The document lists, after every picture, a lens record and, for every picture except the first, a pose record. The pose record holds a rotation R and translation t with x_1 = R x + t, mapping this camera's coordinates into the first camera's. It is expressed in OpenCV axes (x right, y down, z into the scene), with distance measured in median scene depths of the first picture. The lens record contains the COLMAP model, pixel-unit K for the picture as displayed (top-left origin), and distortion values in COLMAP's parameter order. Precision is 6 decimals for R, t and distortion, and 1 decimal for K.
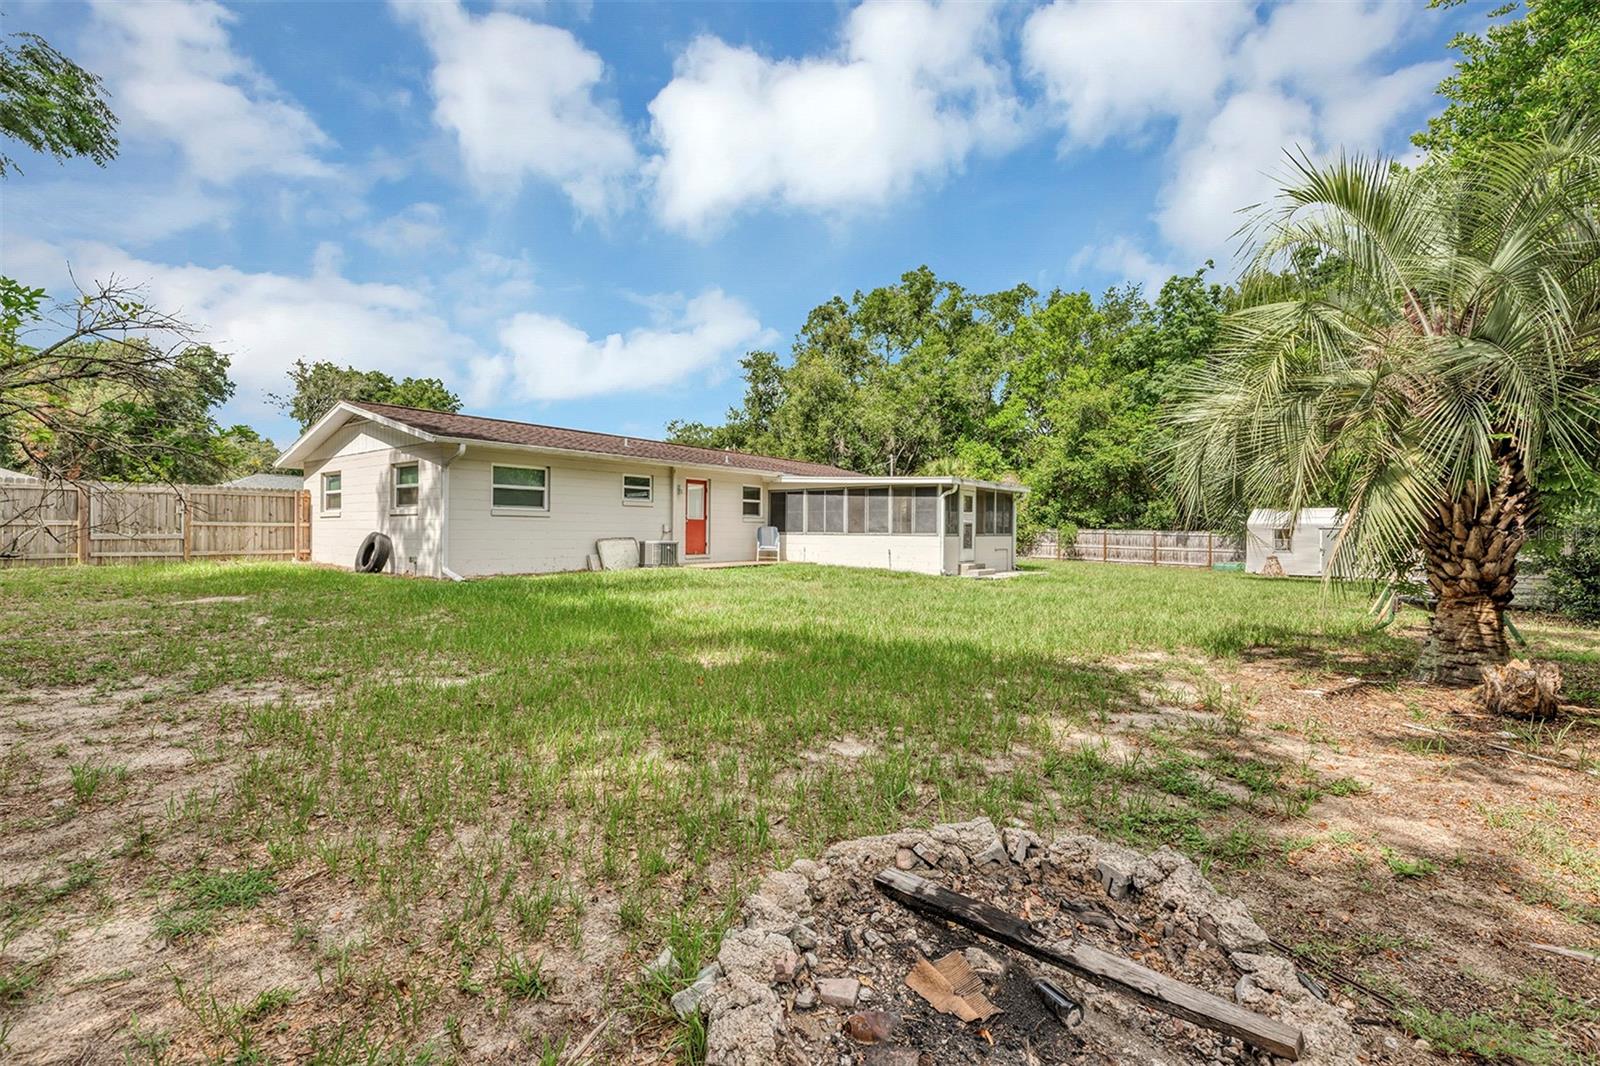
lens RADIAL K [[753.0, 0, 800.0], [0, 753.0, 533.0], [0, 0, 1]] dist [-0.000378, -0.000205]
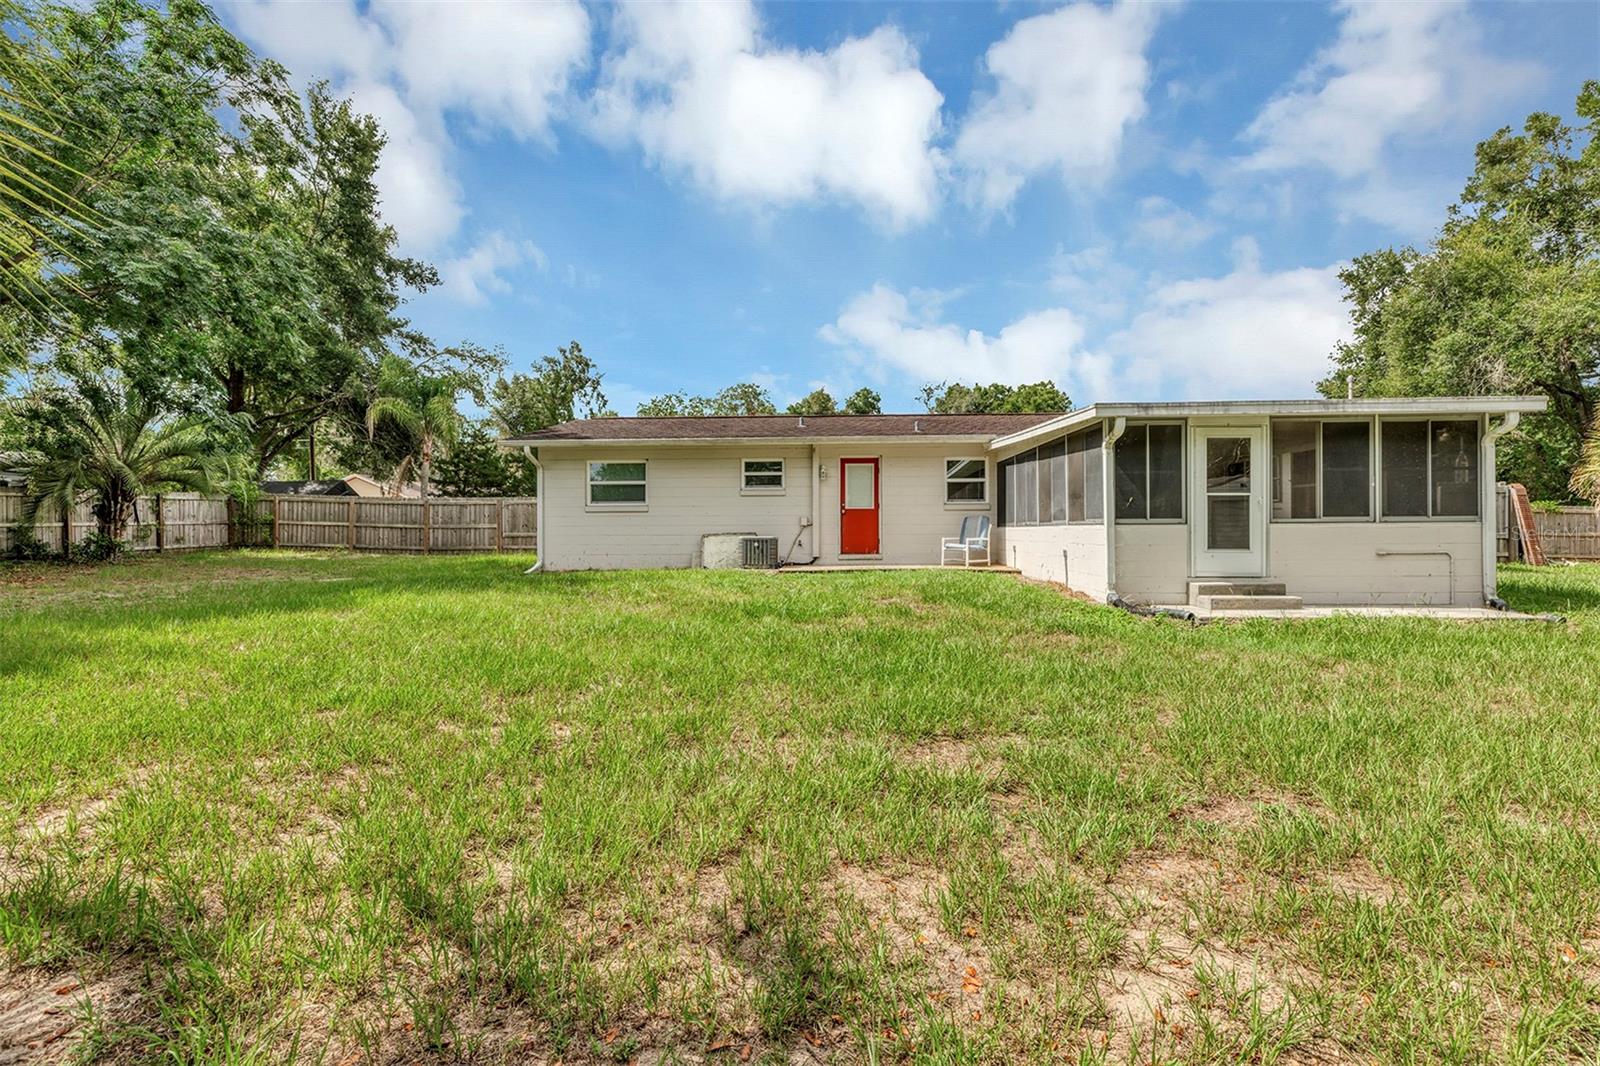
lens RADIAL K [[753.0, 0, 800.0], [0, 753.0, 533.0], [0, 0, 1]] dist [-0.000378, -0.000205]
pose [[0.573634, -0.014283, -0.818988, 0.455654], [0.009941, 0.999896, -0.010476, 0.014292], [0.819052, -0.002132, 0.573716, 0.497839]]
